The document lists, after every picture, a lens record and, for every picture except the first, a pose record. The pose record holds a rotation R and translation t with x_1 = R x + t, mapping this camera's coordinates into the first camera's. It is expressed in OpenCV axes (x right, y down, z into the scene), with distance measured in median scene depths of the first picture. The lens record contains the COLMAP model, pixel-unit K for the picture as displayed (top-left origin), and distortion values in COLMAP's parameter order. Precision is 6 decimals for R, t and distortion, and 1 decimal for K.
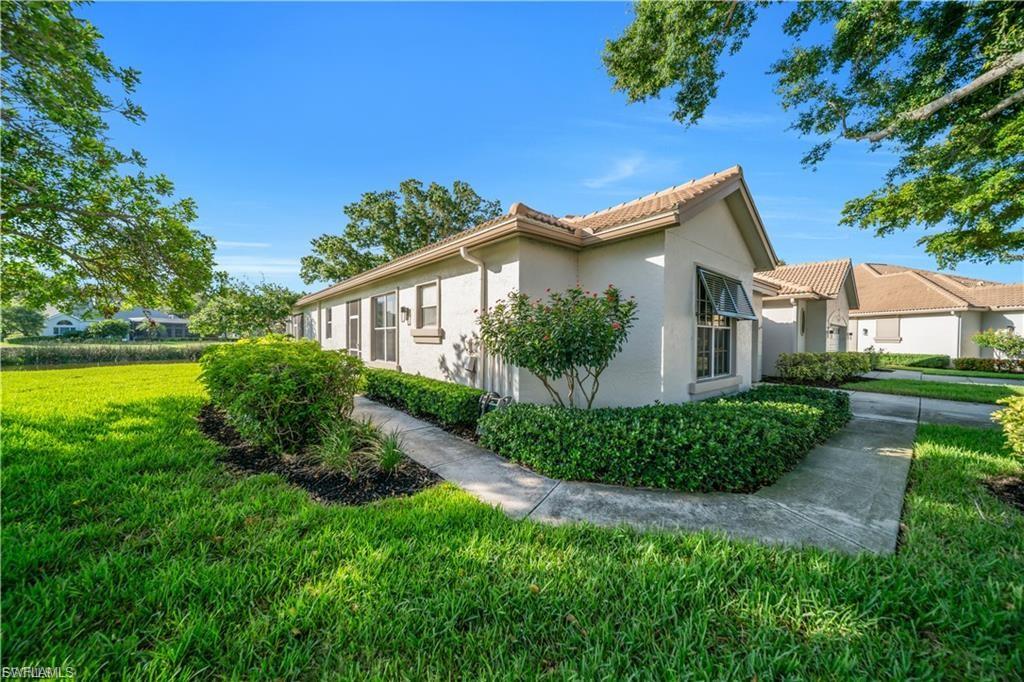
lens RADIAL K [[353.5, 0, 512.4], [0, 353.5, 341.3], [0, 0, 1]] dist [-0.000349, -0.000781]
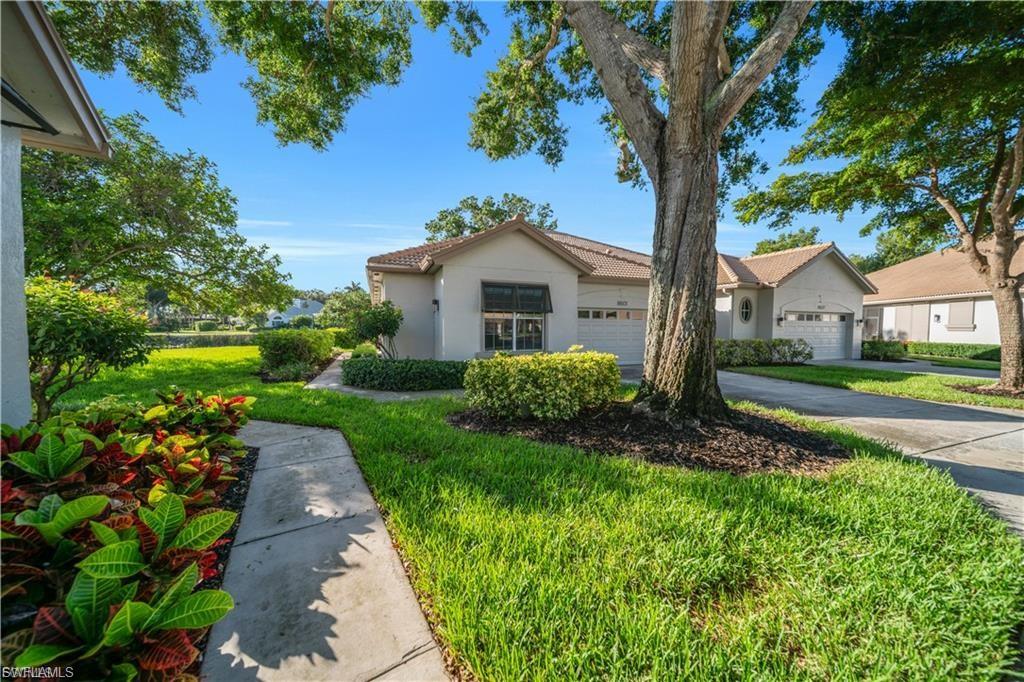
lens RADIAL K [[353.5, 0, 511.3], [0, 353.5, 340.7], [0, 0, 1]] dist [-0.000349, -0.000781]
pose [[0.943838, 0.009640, -0.330268, 0.309494], [-0.000924, 0.999647, 0.026537, 0.005336], [0.330407, -0.024742, 0.943514, -0.135001]]
